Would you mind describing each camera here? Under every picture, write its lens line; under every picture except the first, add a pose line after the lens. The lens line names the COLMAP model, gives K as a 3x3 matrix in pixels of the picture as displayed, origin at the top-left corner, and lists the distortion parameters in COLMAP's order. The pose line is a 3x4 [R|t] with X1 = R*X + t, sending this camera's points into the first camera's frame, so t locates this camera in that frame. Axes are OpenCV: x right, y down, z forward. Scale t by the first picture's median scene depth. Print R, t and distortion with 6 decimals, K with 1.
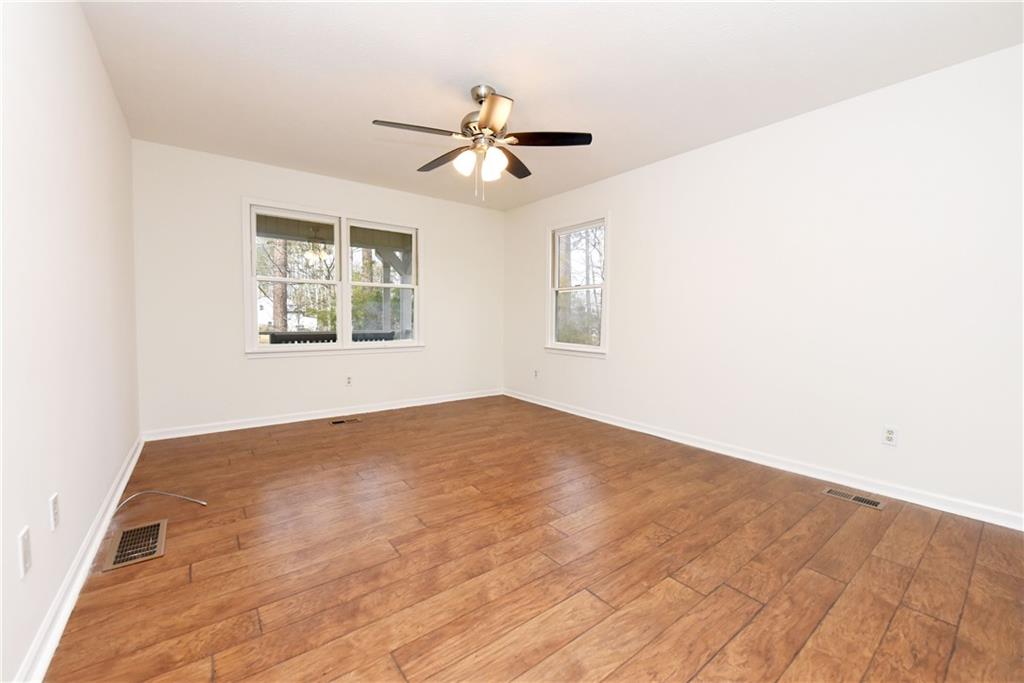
lens RADIAL K [[409.3, 0, 517.4], [0, 409.3, 336.1], [0, 0, 1]] dist [-0.020801, -0.000521]
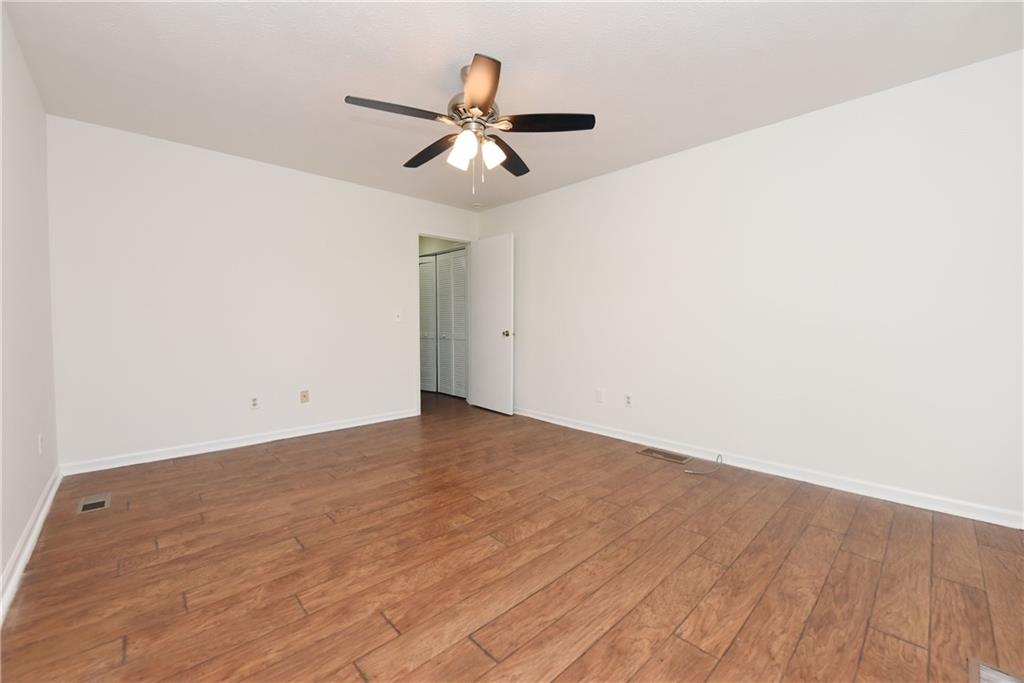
lens RADIAL K [[409.3, 0, 517.4], [0, 409.3, 336.1], [0, 0, 1]] dist [-0.020801, -0.000521]
pose [[-0.994411, -0.009965, -0.105109, -0.088061], [-0.017975, 0.996981, 0.075533, -0.092781], [0.104039, 0.077000, -0.991588, 1.959268]]
